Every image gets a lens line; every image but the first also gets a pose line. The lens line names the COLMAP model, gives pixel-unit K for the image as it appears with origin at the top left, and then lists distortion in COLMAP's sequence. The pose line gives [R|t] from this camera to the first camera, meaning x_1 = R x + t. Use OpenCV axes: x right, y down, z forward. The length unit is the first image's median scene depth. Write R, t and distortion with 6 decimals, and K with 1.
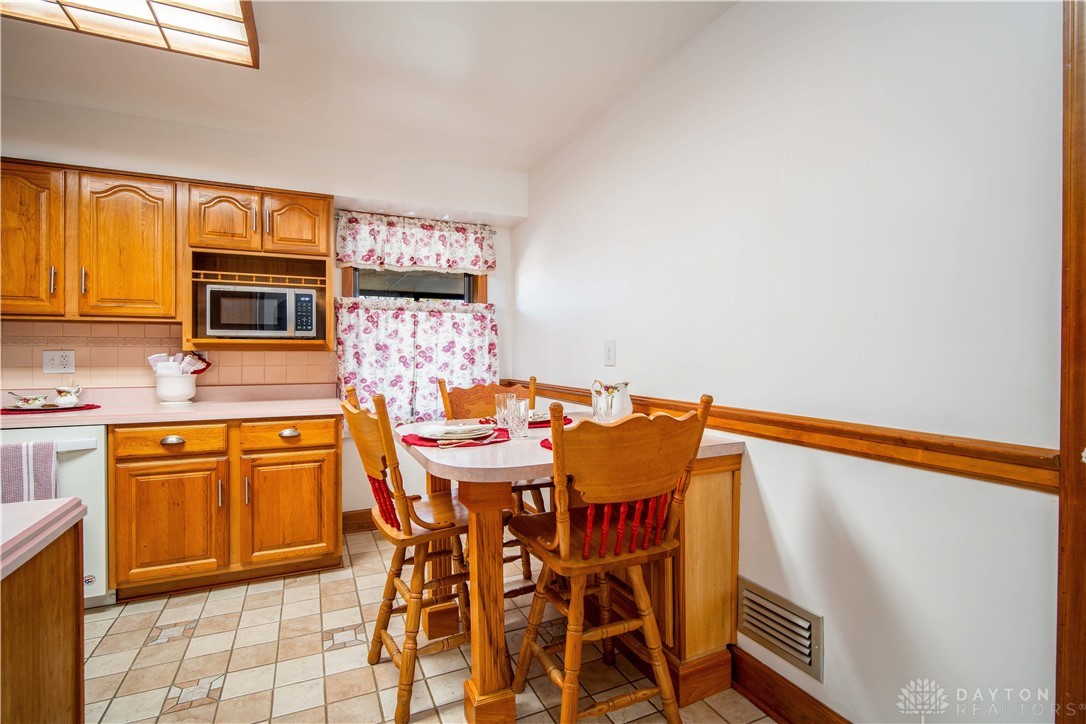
lens RADIAL K [[516.0, 0, 558.4], [0, 516.0, 356.6], [0, 0, 1]] dist [-0.011050, 0.002464]
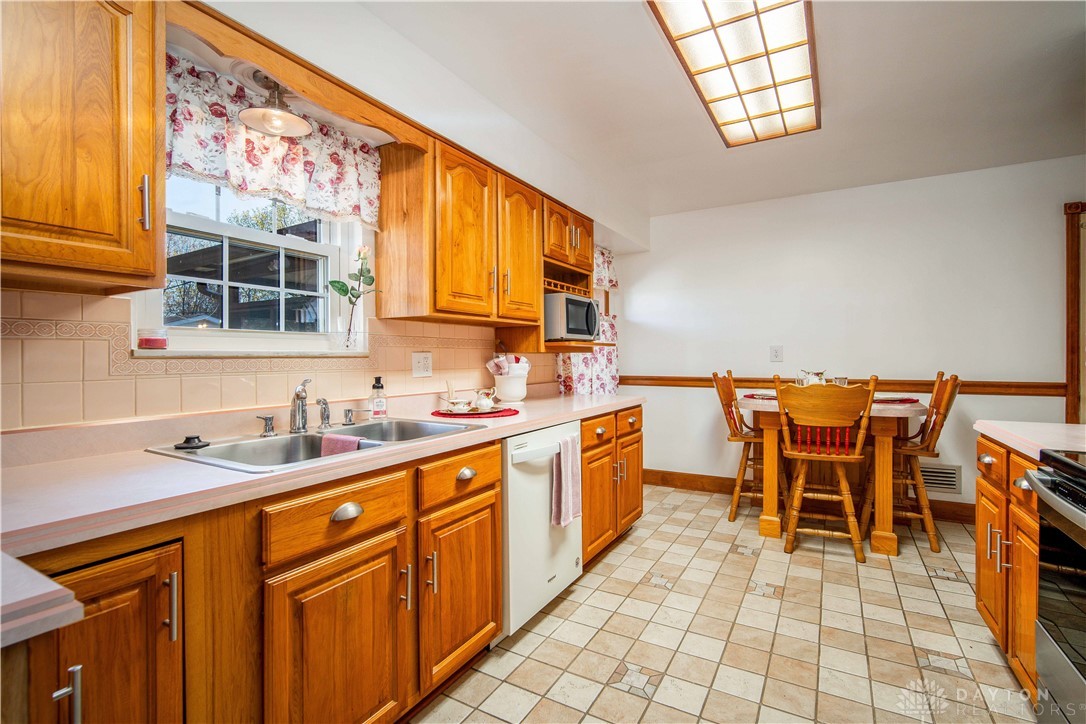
lens RADIAL K [[516.0, 0, 538.3], [0, 516.0, 359.7], [0, 0, 1]] dist [-0.011050, 0.002464]
pose [[0.815846, -0.009209, 0.578196, -1.370311], [0.010934, 0.999940, 0.000498, 0.003379], [-0.578166, 0.005916, 0.815898, 0.124451]]
